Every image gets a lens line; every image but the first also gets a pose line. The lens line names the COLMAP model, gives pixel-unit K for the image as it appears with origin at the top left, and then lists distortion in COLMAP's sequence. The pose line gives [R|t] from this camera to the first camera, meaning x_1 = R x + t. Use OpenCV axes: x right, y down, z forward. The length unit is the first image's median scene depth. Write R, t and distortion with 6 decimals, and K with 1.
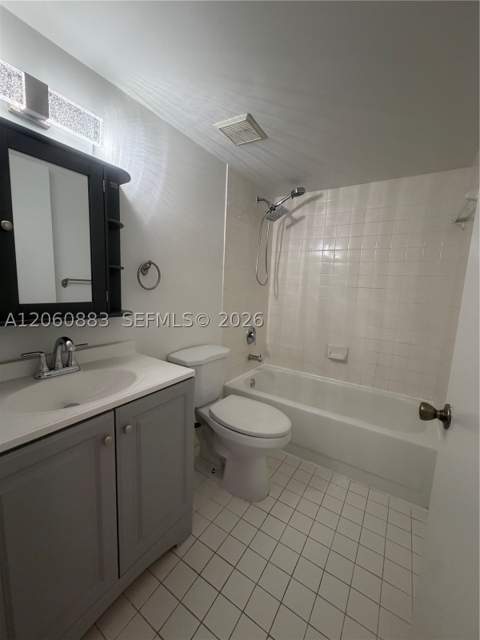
lens RADIAL K [[254.5, 0, 240.3], [0, 254.5, 320.8], [0, 0, 1]] dist [-0.005941, 0.000347]
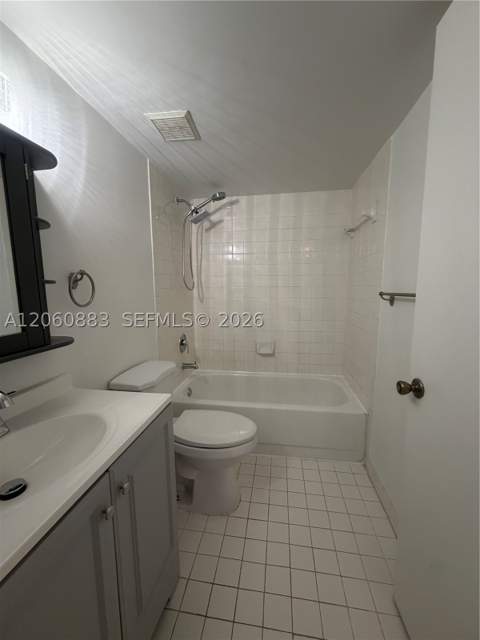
lens RADIAL K [[254.5, 0, 240.3], [0, 254.5, 320.2], [0, 0, 1]] dist [-0.005941, 0.000347]
pose [[0.910737, -0.105993, 0.399154, -0.213775], [0.105936, 0.994123, 0.022273, -0.041114], [-0.399169, 0.022000, 0.916613, 0.070115]]
